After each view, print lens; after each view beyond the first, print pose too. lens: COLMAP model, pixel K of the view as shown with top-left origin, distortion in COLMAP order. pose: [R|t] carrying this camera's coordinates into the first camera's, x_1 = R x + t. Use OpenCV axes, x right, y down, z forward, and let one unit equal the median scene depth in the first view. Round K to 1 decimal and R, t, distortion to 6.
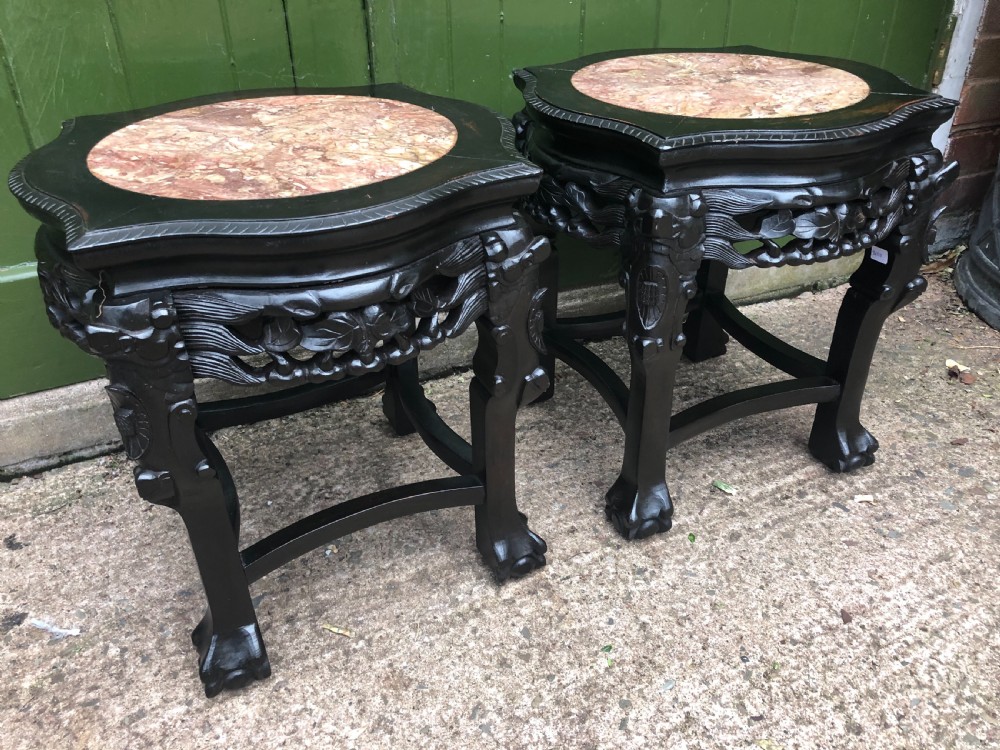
lens RADIAL K [[804.4, 0, 494.7], [0, 804.4, 375.6], [0, 0, 1]] dist [0.014287, -0.010304]
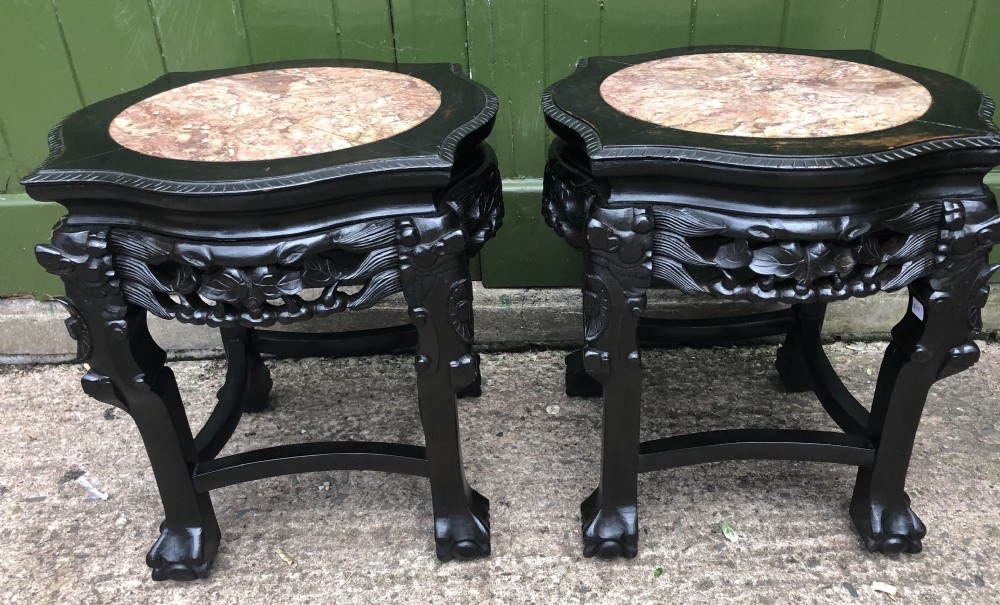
lens RADIAL K [[827.9, 0, 513.5], [0, 827.9, 328.7], [0, 0, 1]] dist [0.005087, 0.011087]
pose [[0.920738, 0.188604, -0.341570, 0.403708], [-0.193756, 0.980860, 0.019310, -0.066217], [0.338674, 0.048402, 0.939658, 0.039785]]
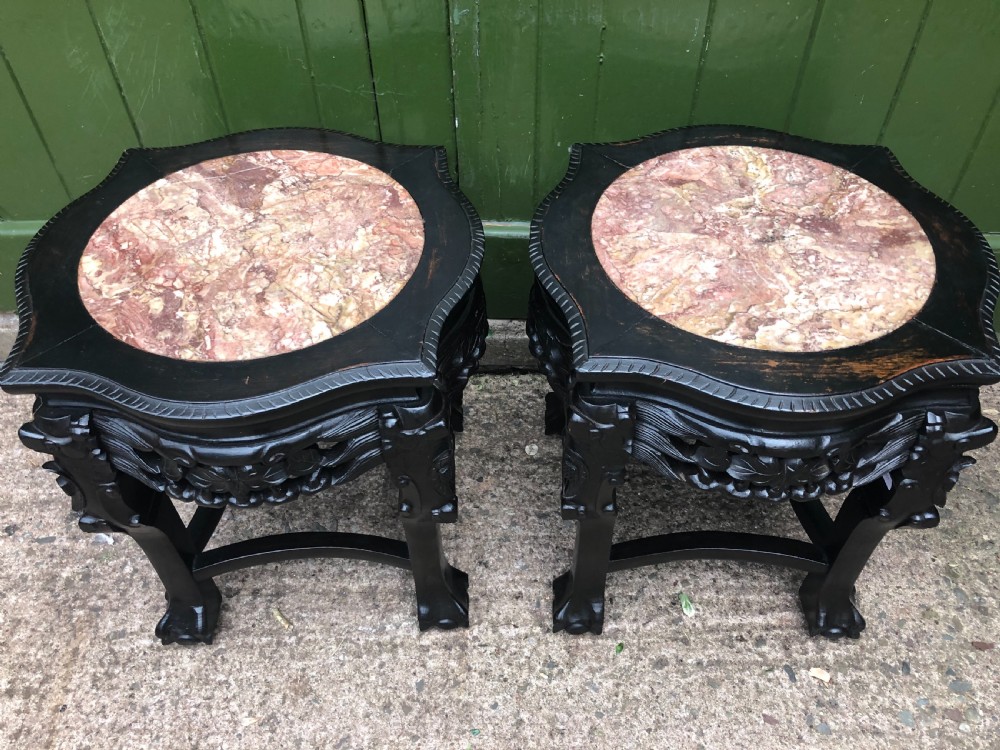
lens RADIAL K [[805.0, 0, 501.4], [0, 805.0, 373.2], [0, 0, 1]] dist [0.010463, 0.002457]
pose [[0.915612, 0.298895, -0.268917, 0.308884], [-0.220939, 0.932846, 0.284578, -0.427104], [0.335917, -0.201149, 0.920162, 0.082790]]
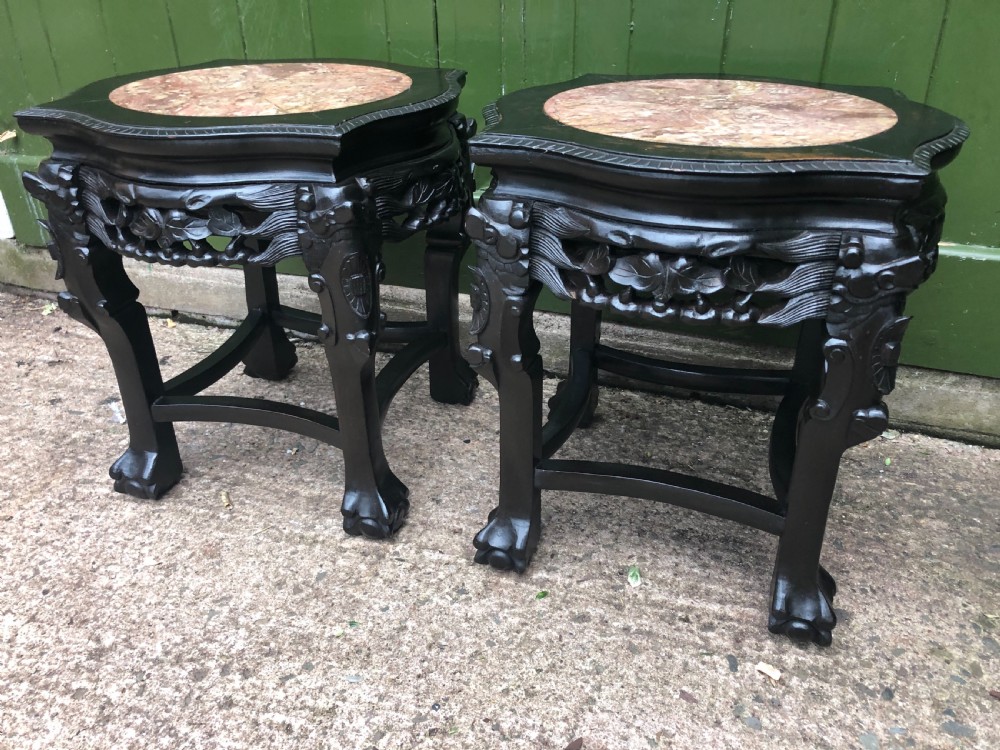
lens RADIAL K [[804.4, 0, 494.7], [0, 804.4, 375.6], [0, 0, 1]] dist [0.014287, -0.010304]
pose [[0.745254, 0.333125, -0.577602, 0.714960], [-0.356841, 0.931024, 0.076541, -0.086252], [0.563259, 0.149069, 0.812722, 0.223372]]
